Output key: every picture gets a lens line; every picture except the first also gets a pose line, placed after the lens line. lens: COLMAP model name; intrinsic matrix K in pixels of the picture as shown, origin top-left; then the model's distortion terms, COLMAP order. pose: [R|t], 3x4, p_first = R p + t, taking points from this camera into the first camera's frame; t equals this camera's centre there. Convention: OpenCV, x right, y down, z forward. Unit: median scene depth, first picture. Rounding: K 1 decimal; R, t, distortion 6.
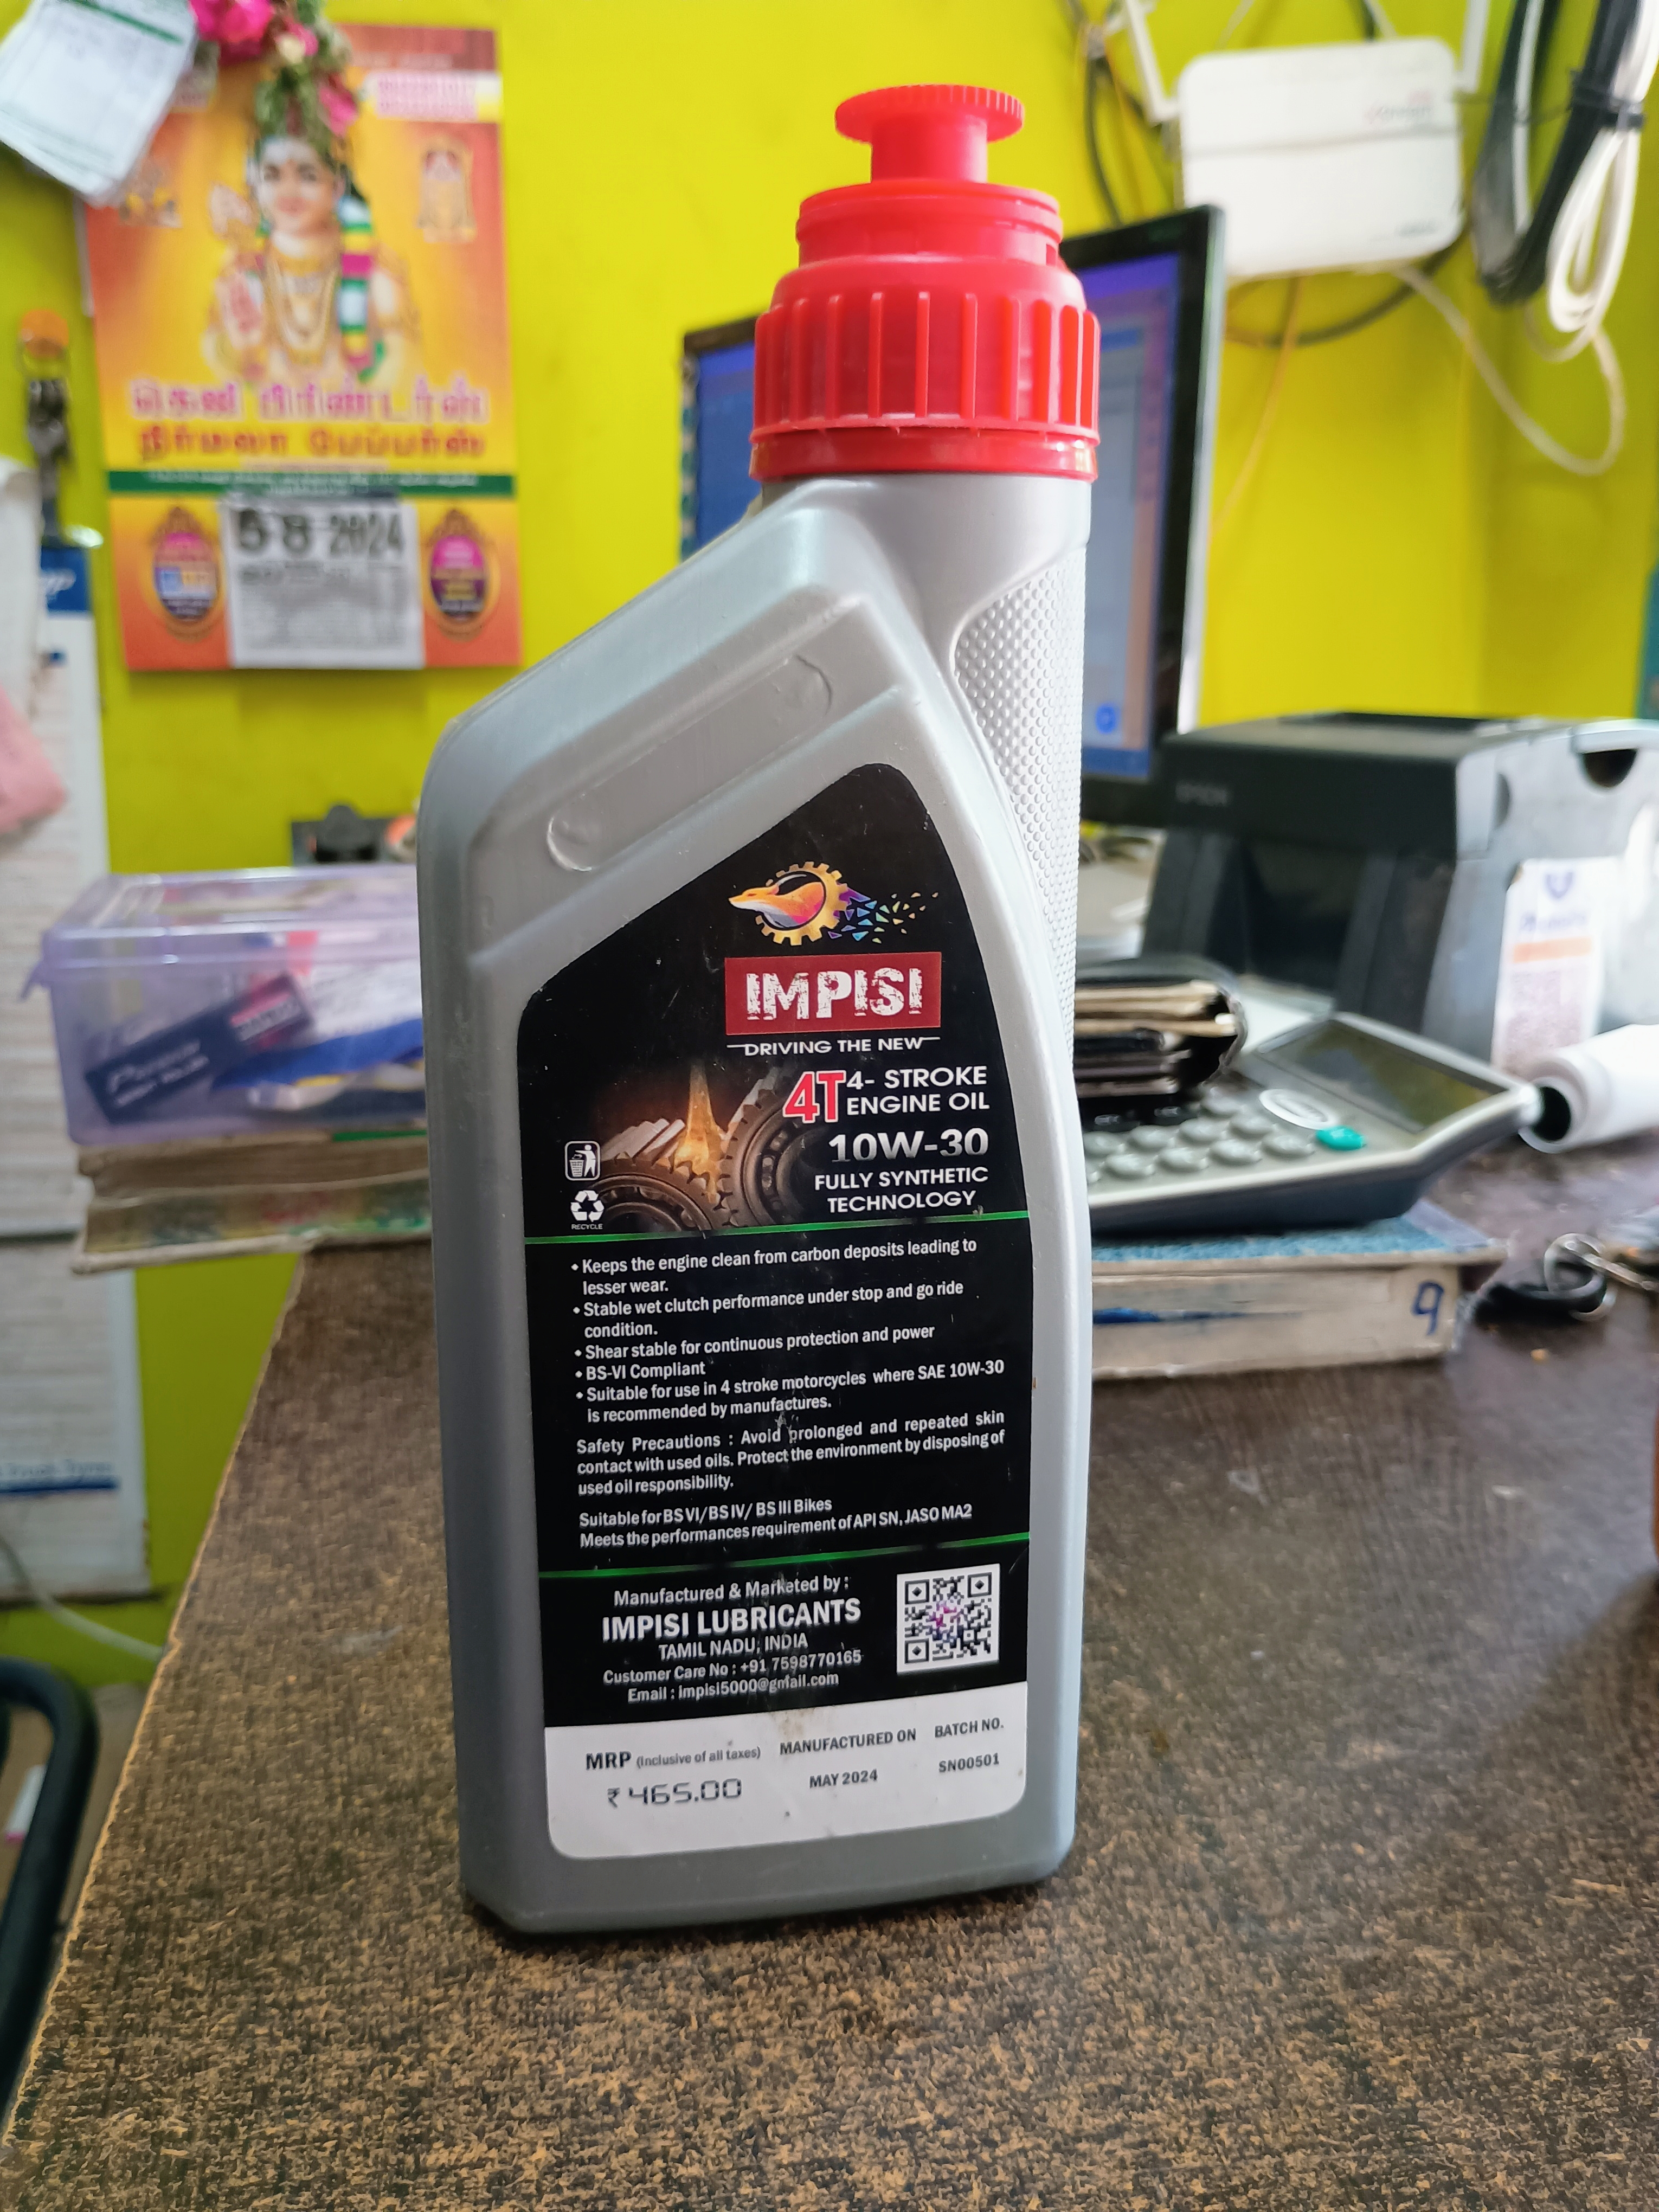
lens RADIAL K [[1947.9, 0, 840.5], [0, 1947.9, 1075.8], [0, 0, 1]] dist [0.054263, -0.114391]
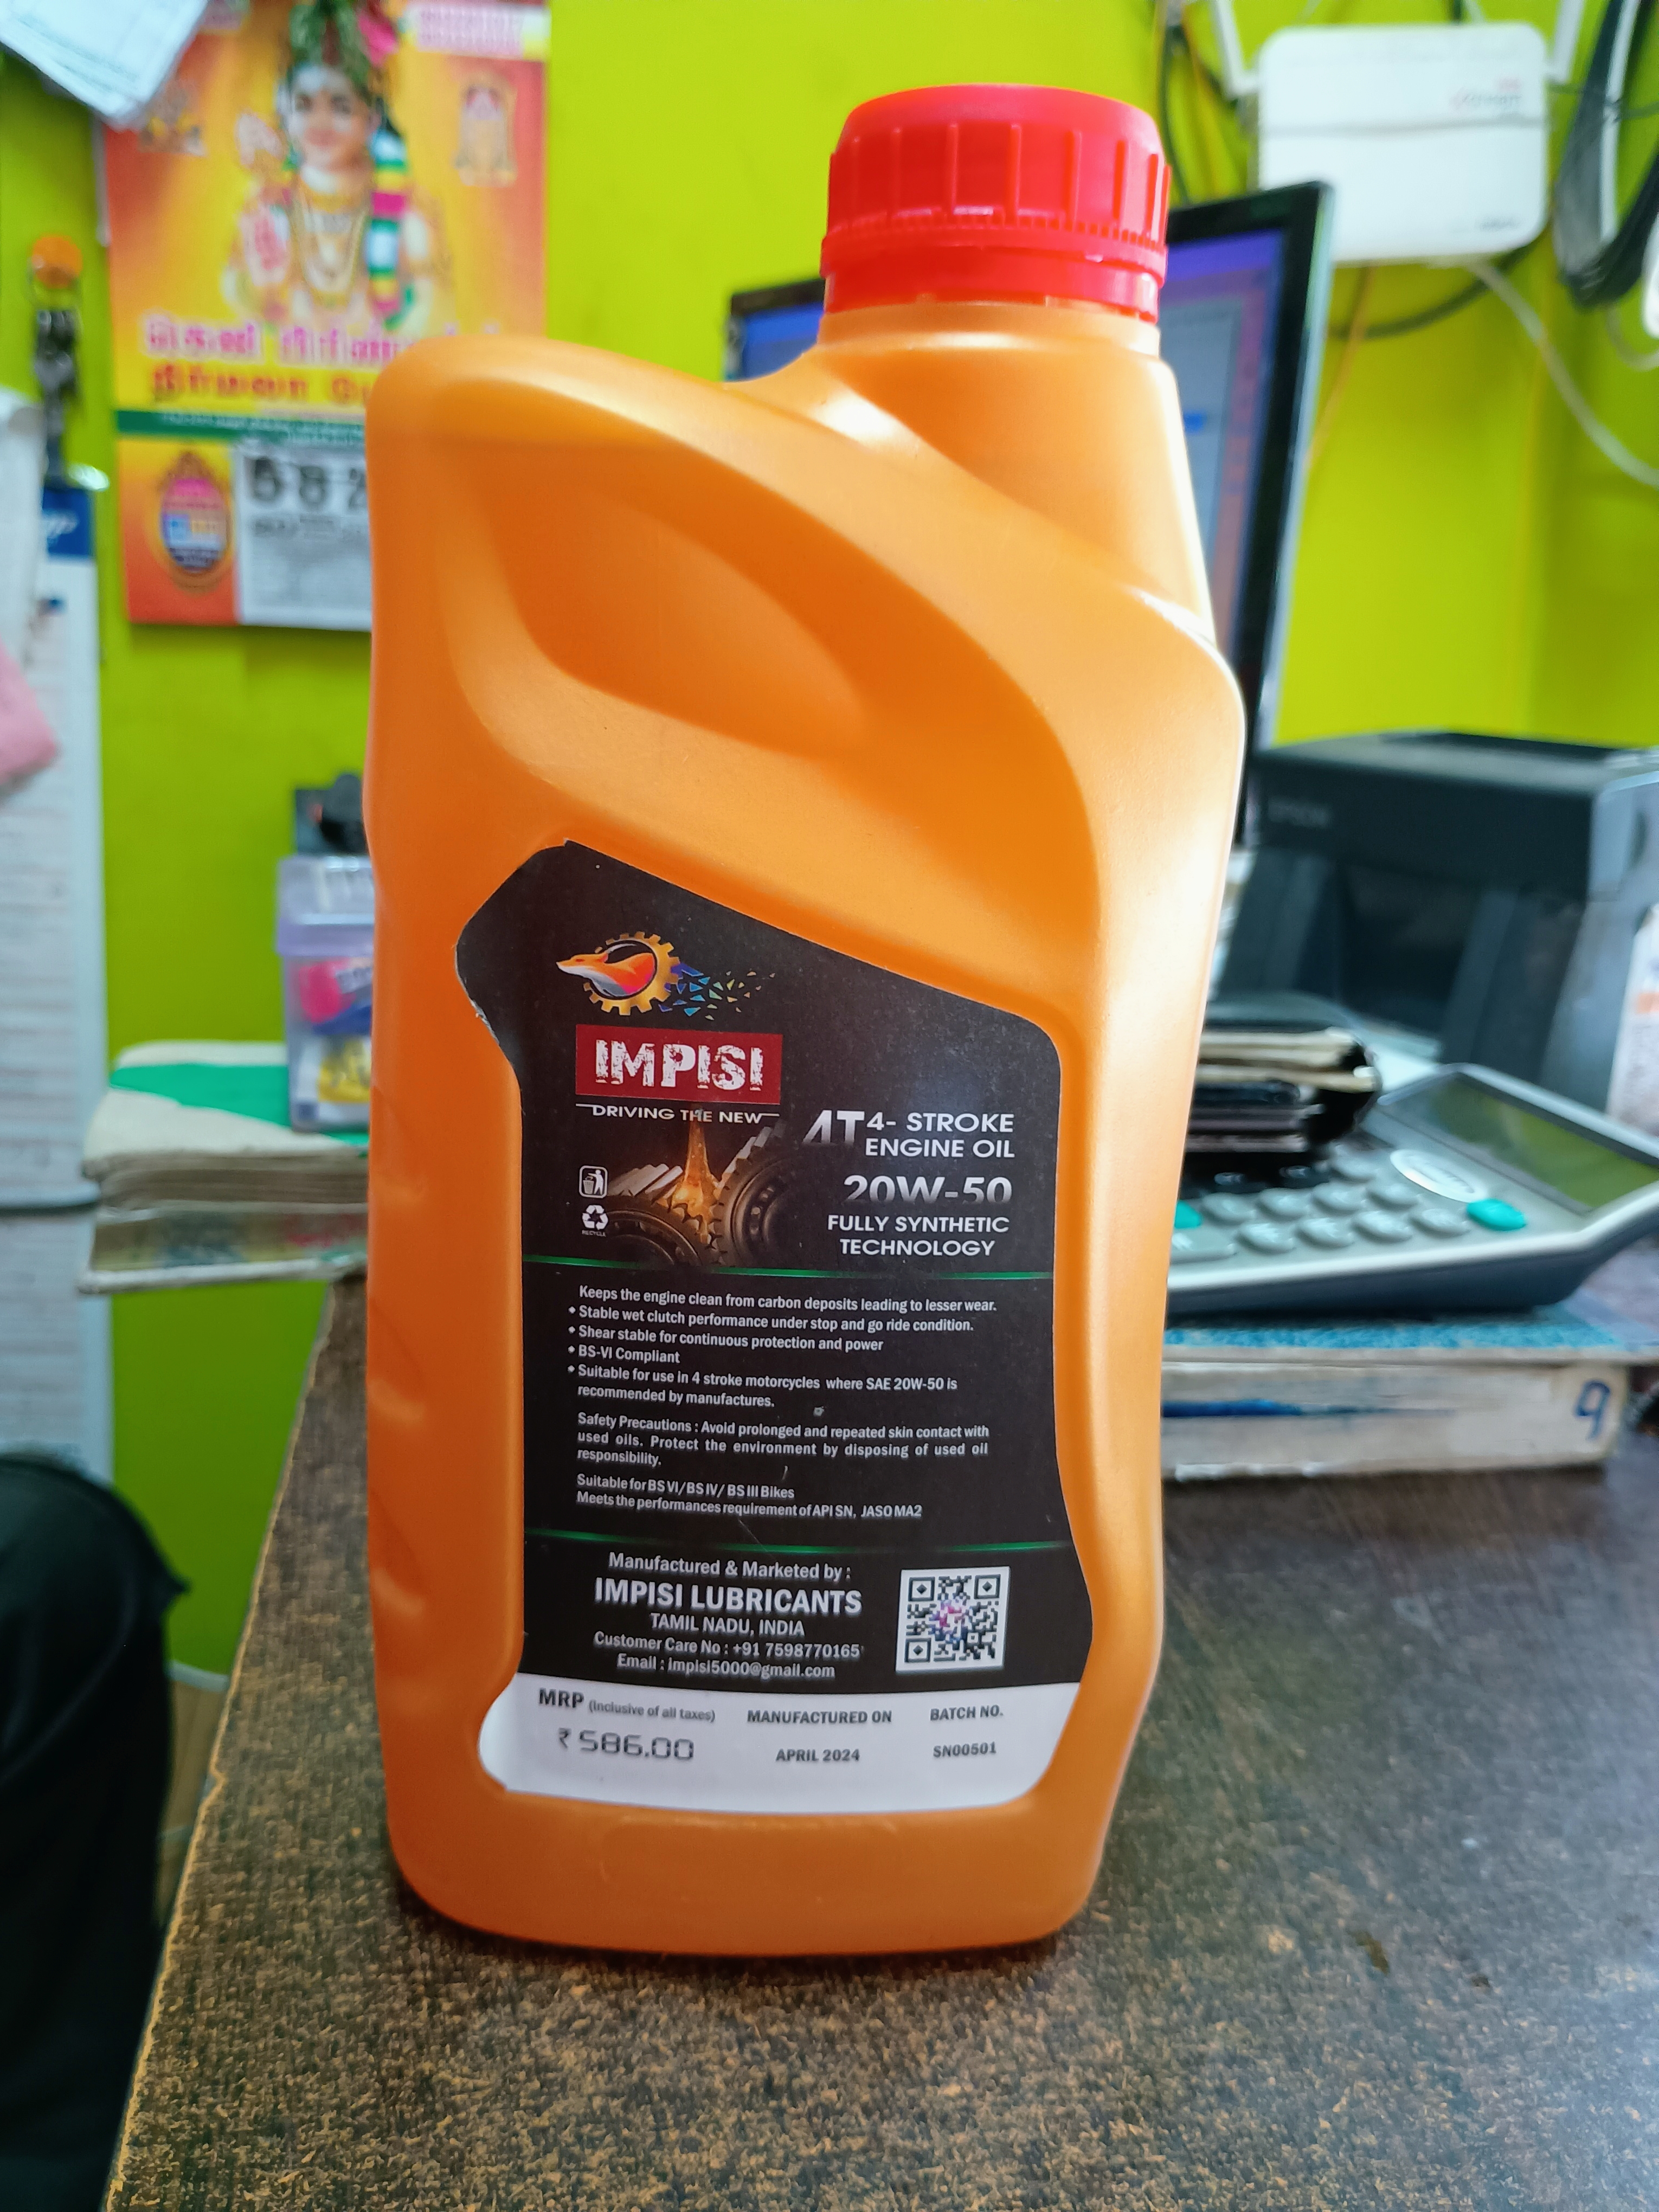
lens RADIAL K [[1947.9, 0, 824.8], [0, 1947.9, 1074.7], [0, 0, 1]] dist [0.054263, -0.114391]
pose [[0.998970, 0.043344, 0.013412, -0.073884], [-0.043502, 0.998984, 0.011777, -0.031650], [-0.012888, -0.012348, 0.999841, 0.104123]]
